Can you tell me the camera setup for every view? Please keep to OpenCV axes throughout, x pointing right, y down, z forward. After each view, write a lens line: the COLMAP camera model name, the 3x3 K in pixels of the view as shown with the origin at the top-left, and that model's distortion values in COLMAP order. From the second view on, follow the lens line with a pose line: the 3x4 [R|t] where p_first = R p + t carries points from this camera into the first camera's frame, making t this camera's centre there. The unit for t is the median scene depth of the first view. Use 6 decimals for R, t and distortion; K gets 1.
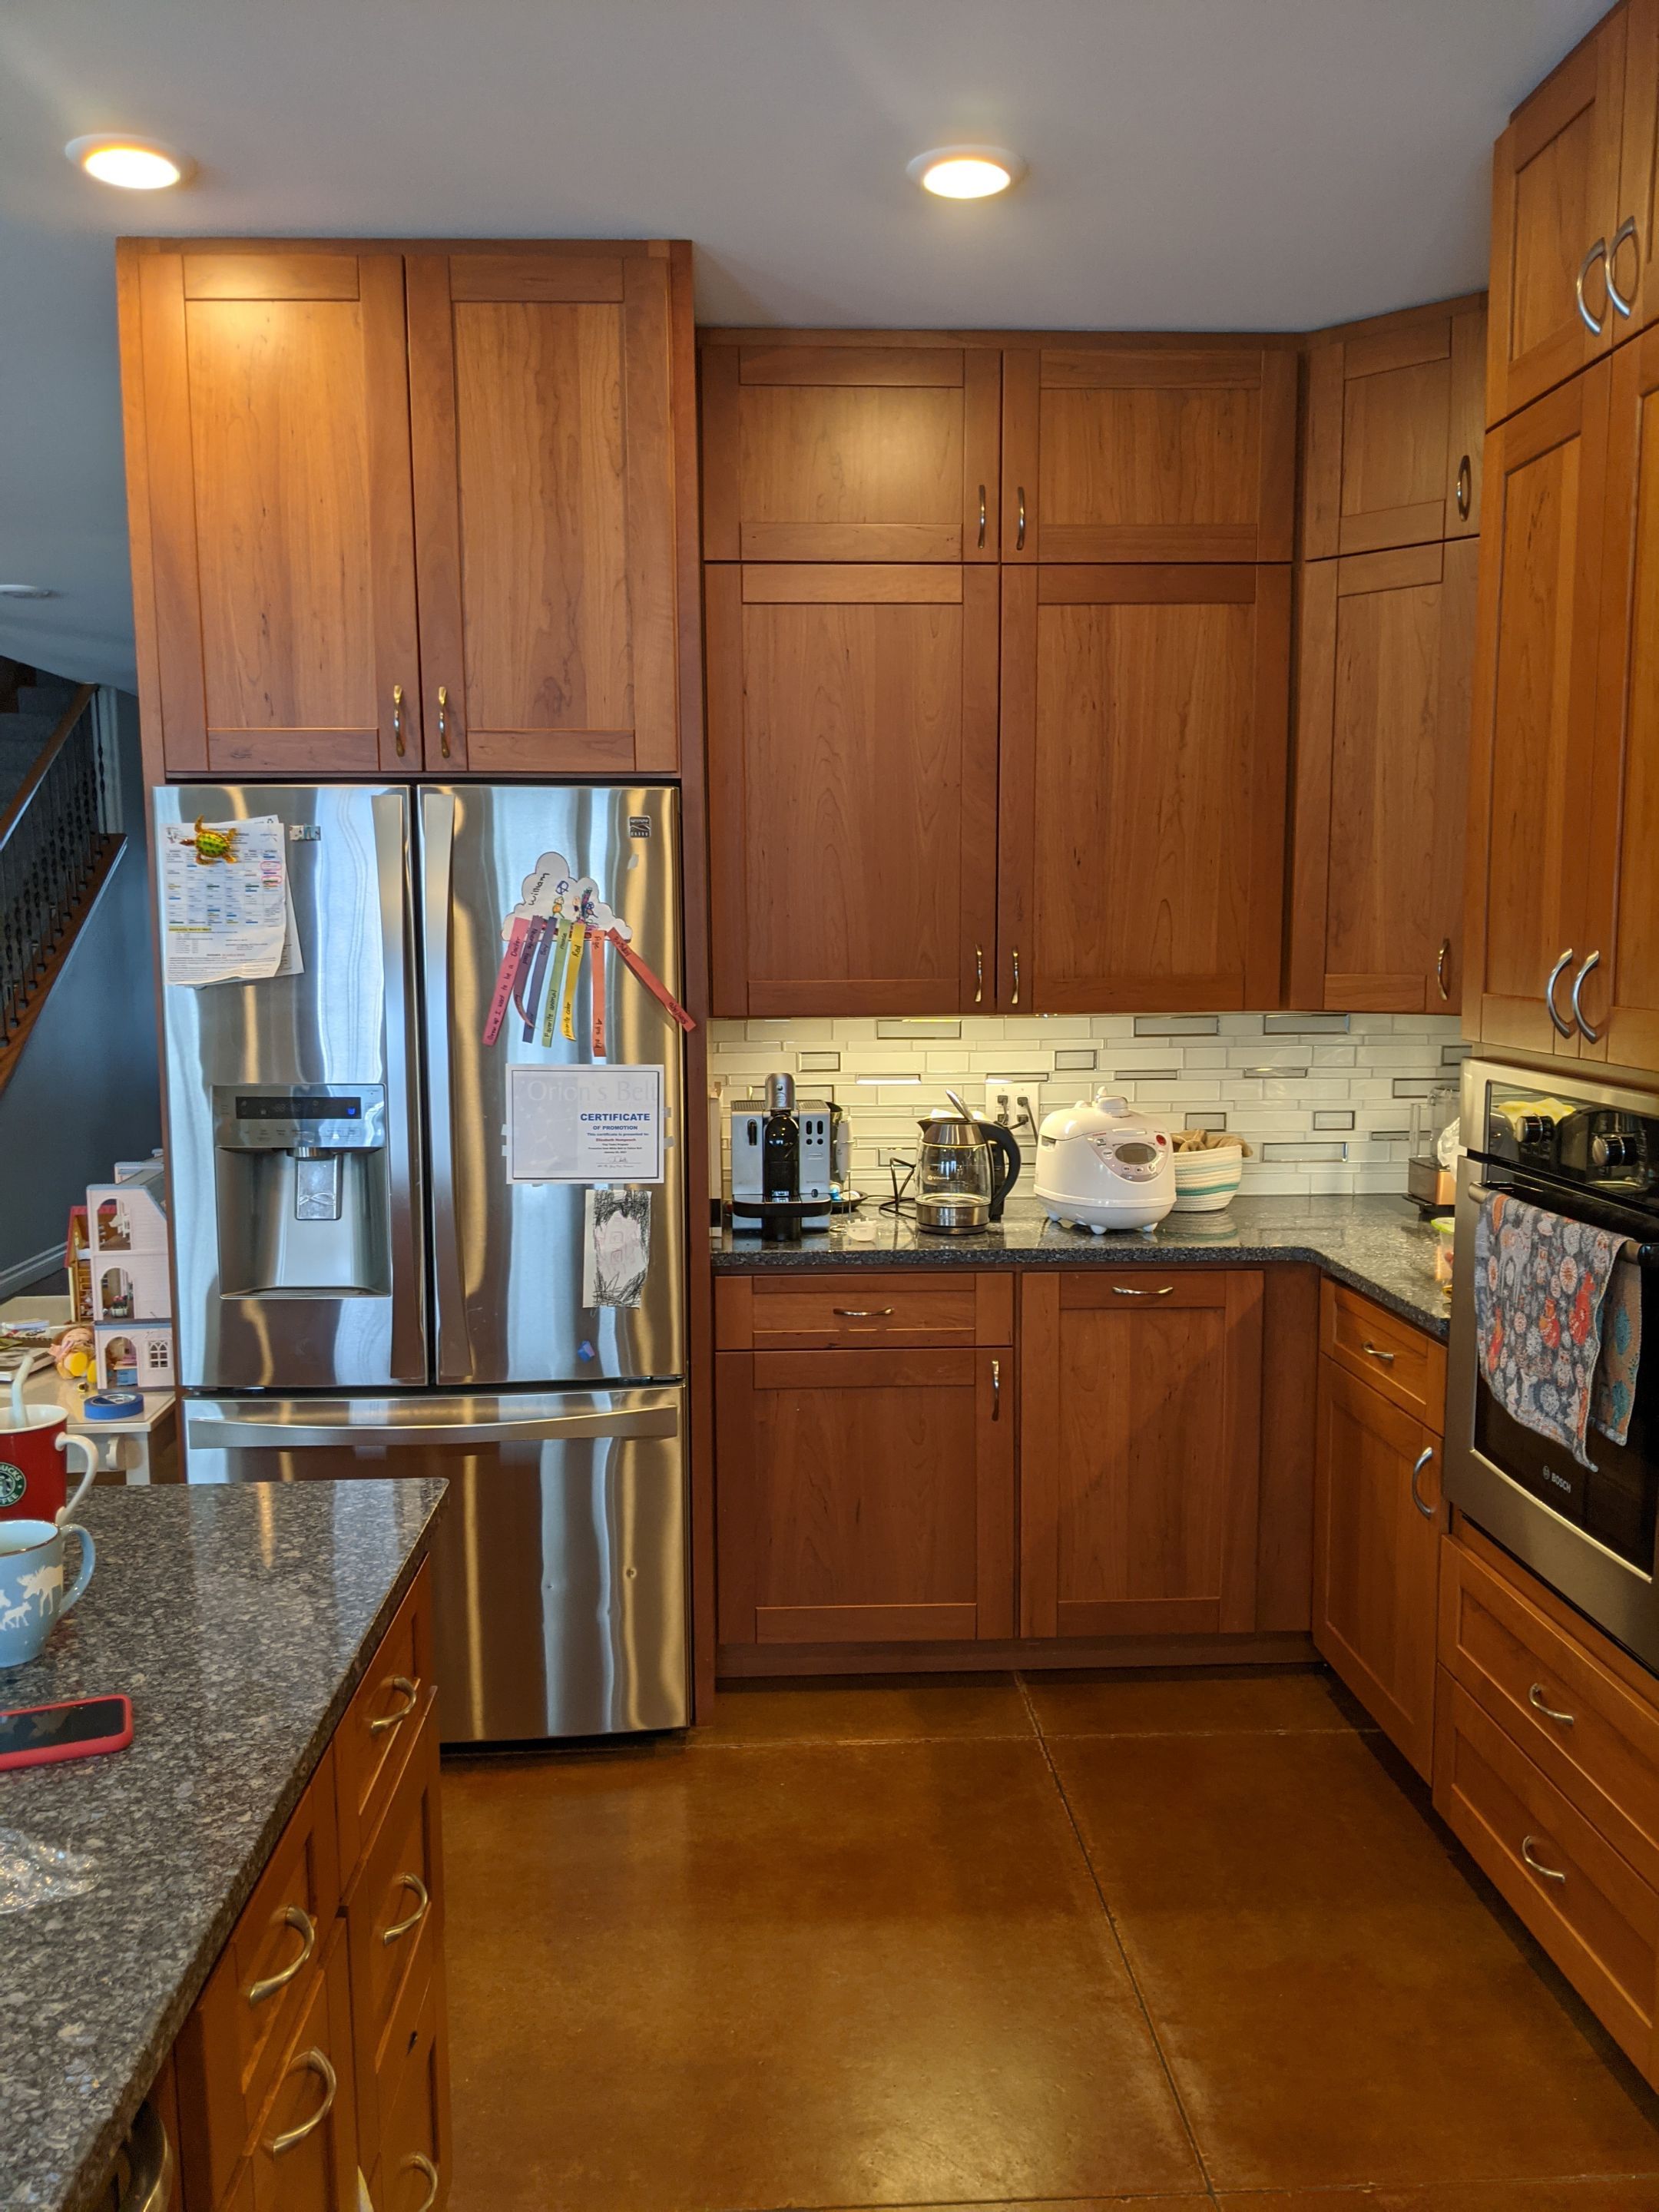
lens RADIAL K [[1759.1, 0, 829.5], [0, 1759.1, 1106.0], [0, 0, 1]] dist [0.055850, -0.107109]
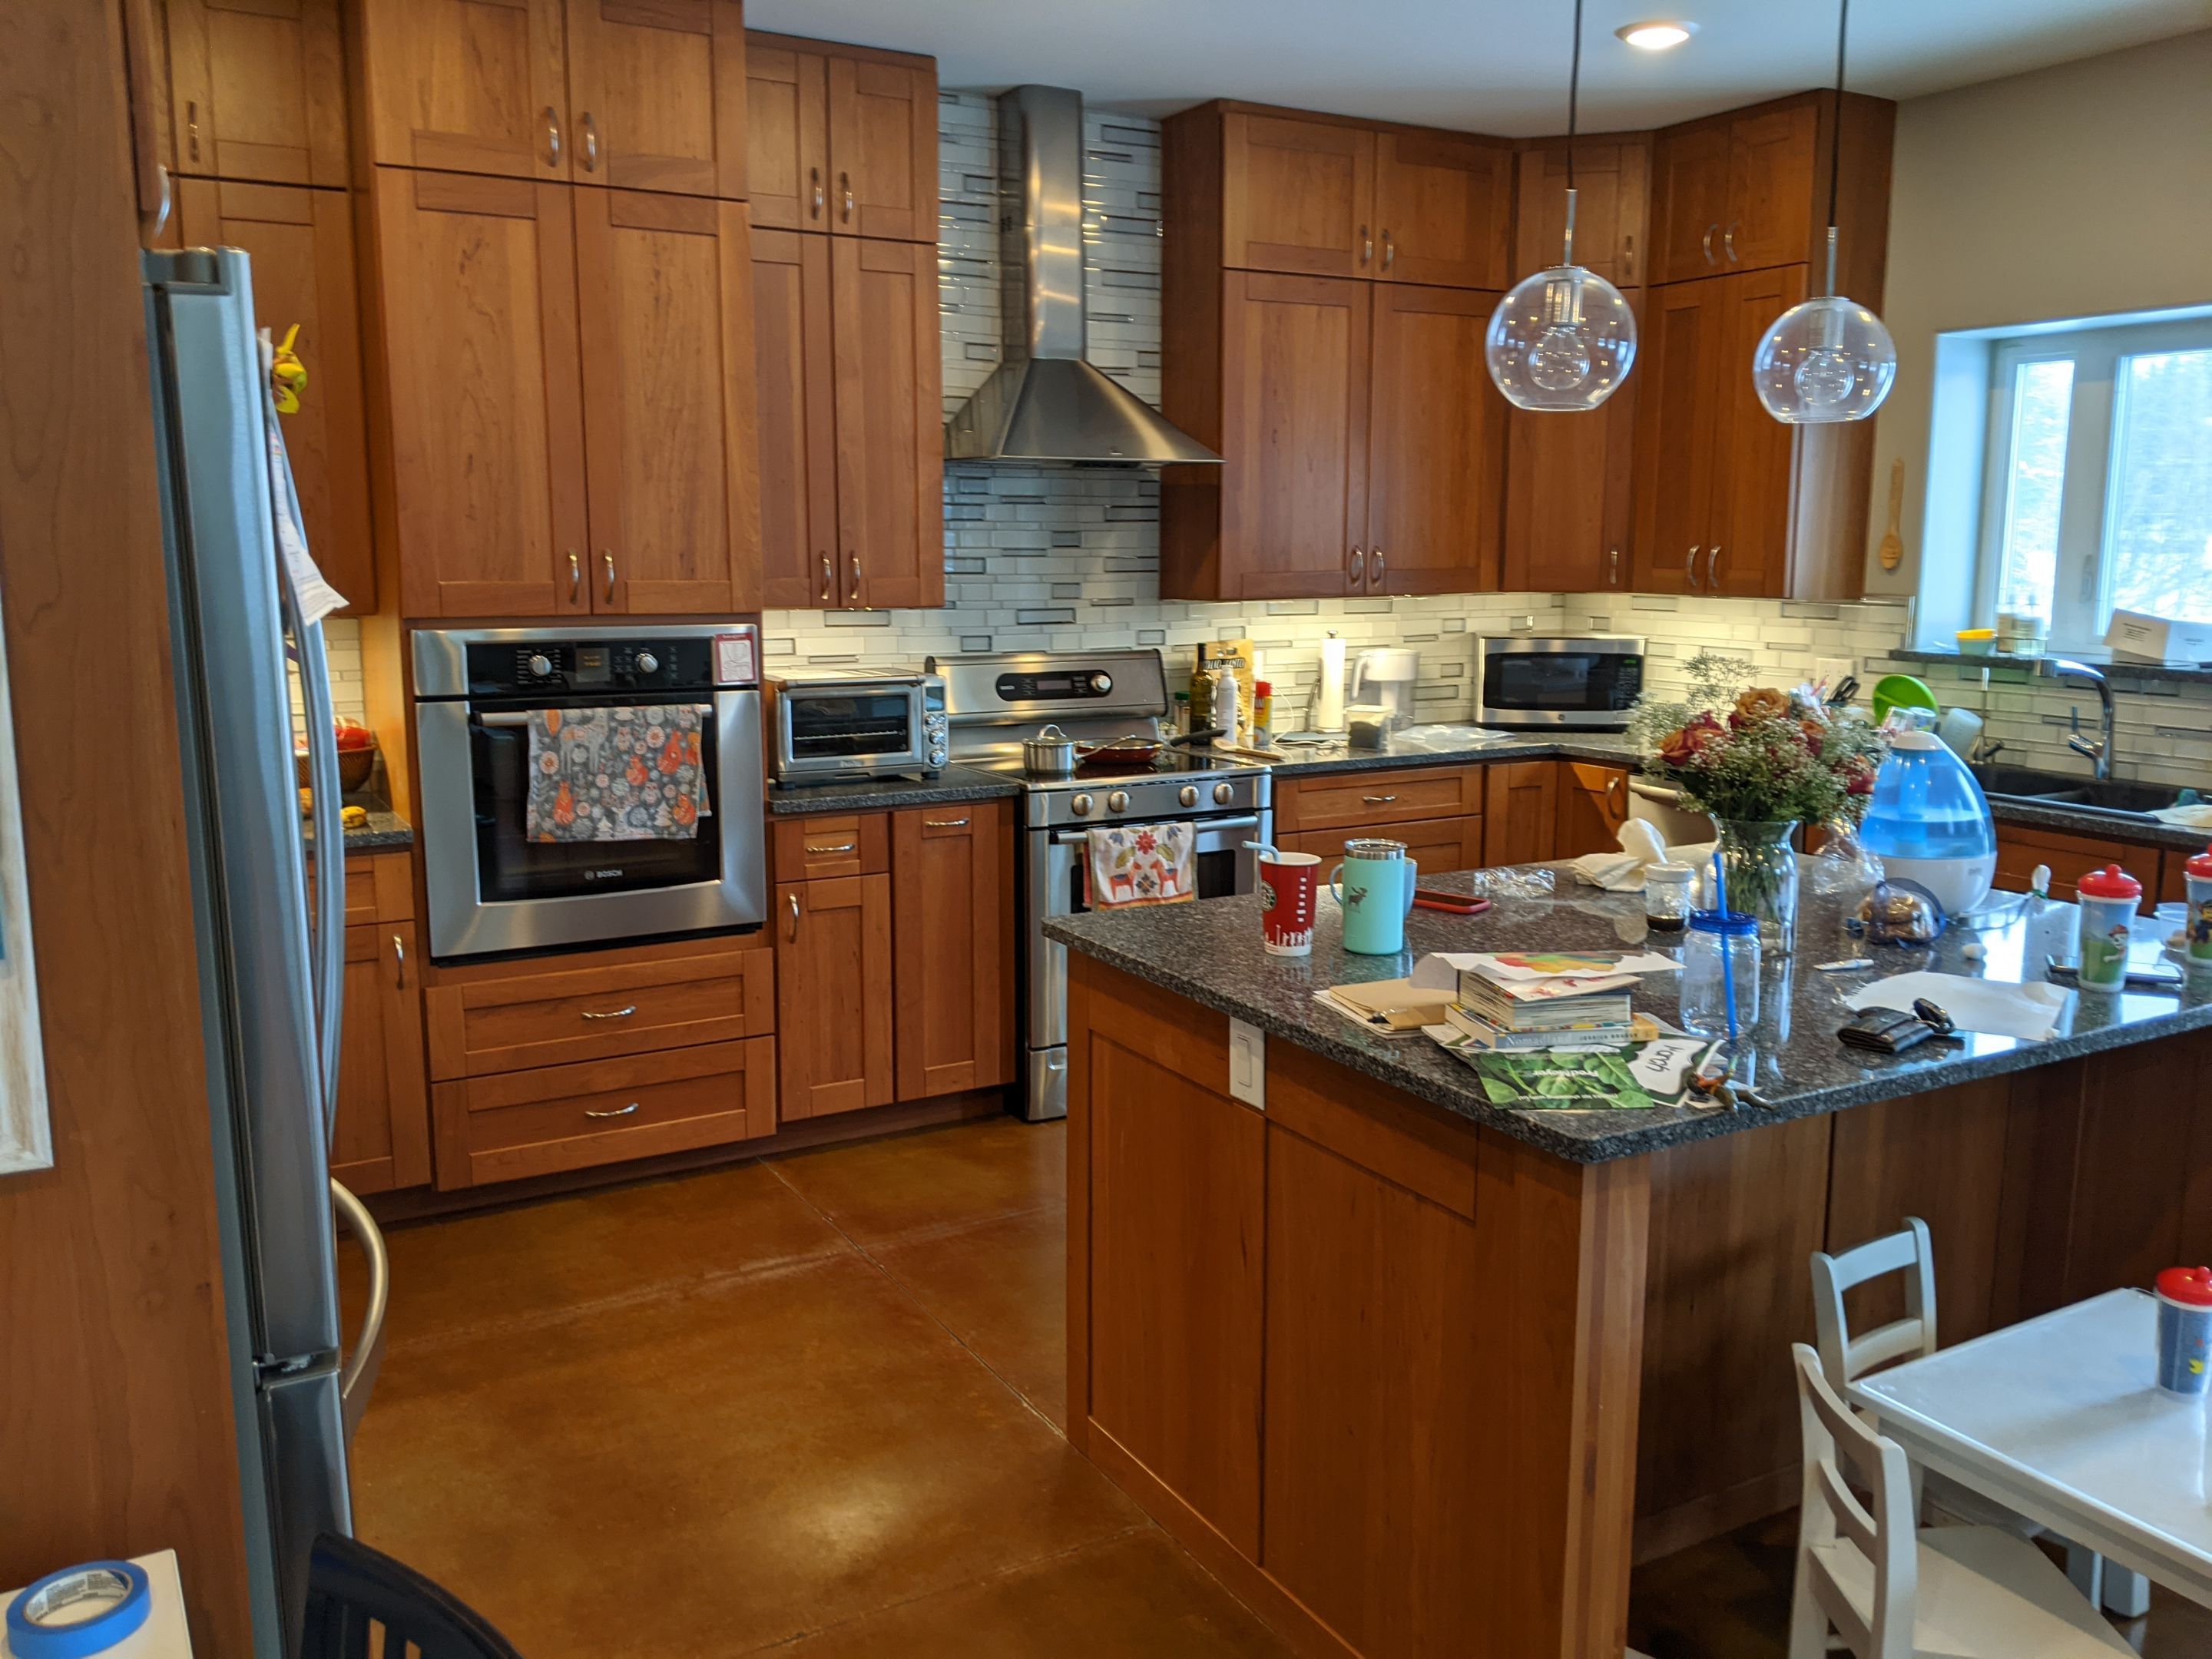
lens RADIAL K [[1793.3, 0, 1106.0], [0, 1793.3, 829.5], [0, 0, 1]] dist [0.062643, -0.004143]
pose [[-0.456270, -0.141523, 0.878515, -1.910243], [0.097172, 0.973443, 0.207283, -0.197386], [-0.884520, 0.179944, -0.430400, 1.982226]]
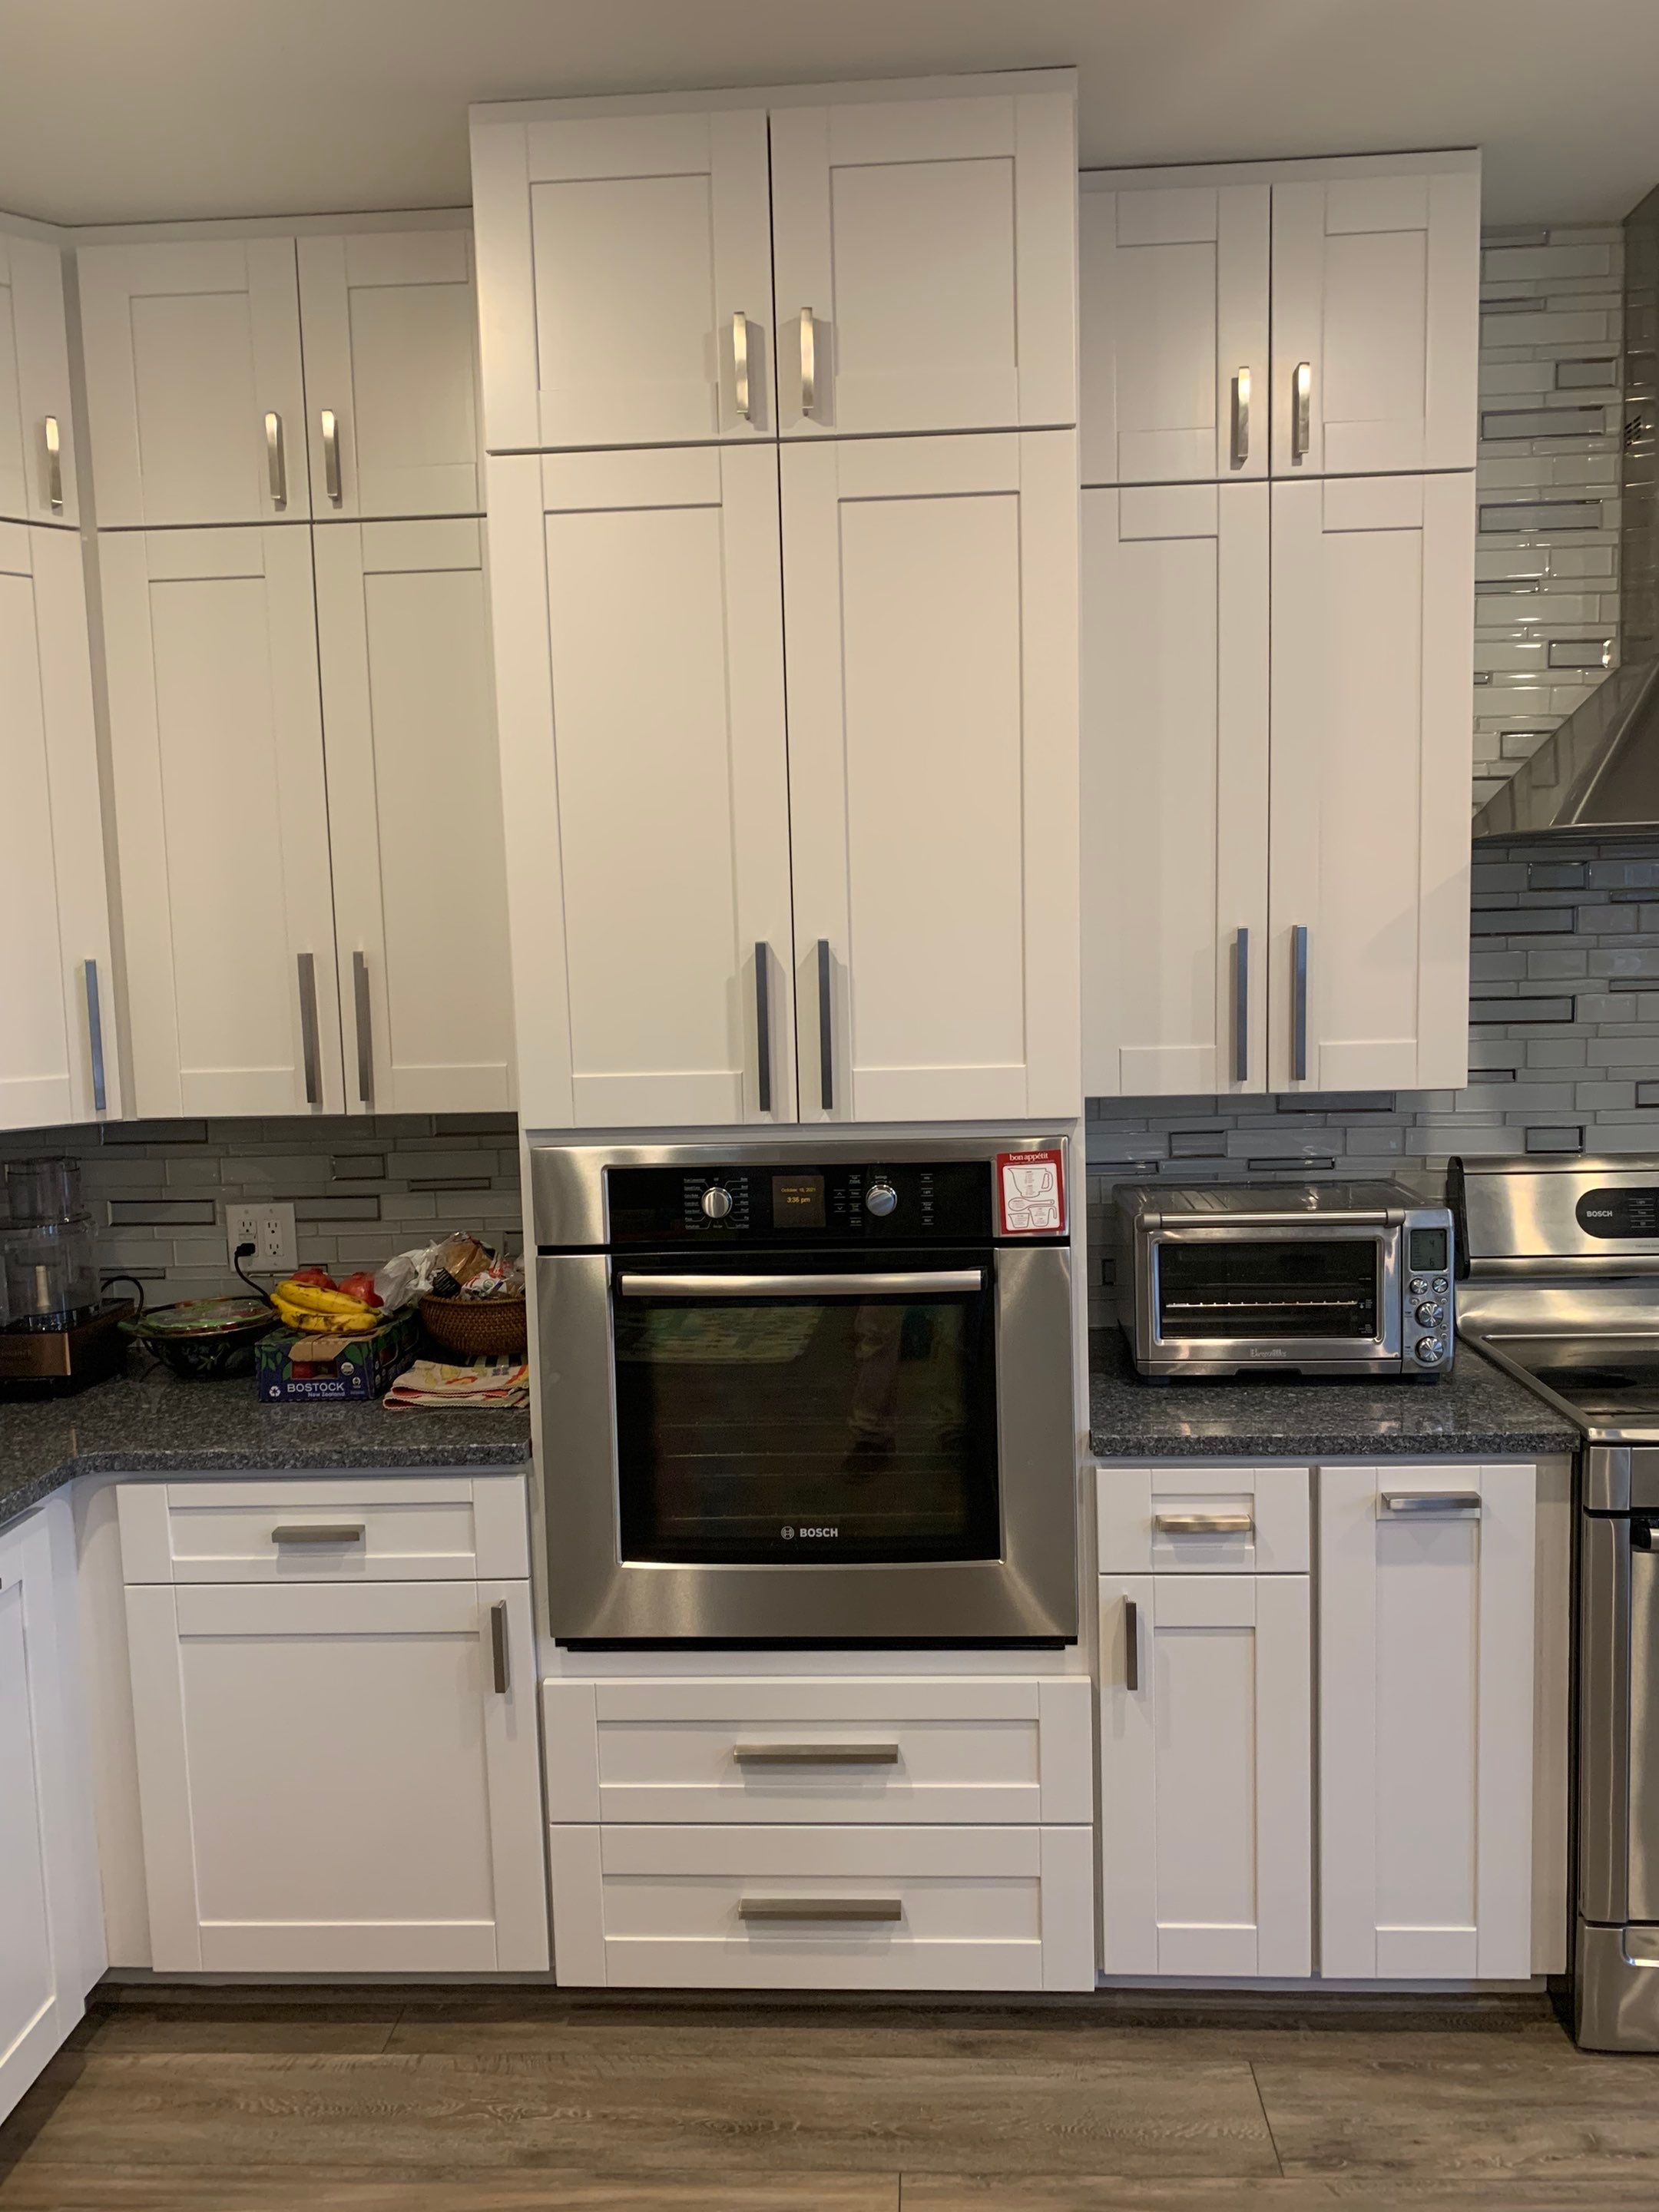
lens RADIAL K [[1676.6, 0, 829.5], [0, 1676.6, 1106.0], [0, 0, 1]] dist [0.047163, -0.058294]
pose [[0.108866, -0.101063, 0.988906, -0.800512], [0.137341, 0.986807, 0.085729, -0.173562], [-0.984523, 0.126484, 0.121310, 1.287618]]
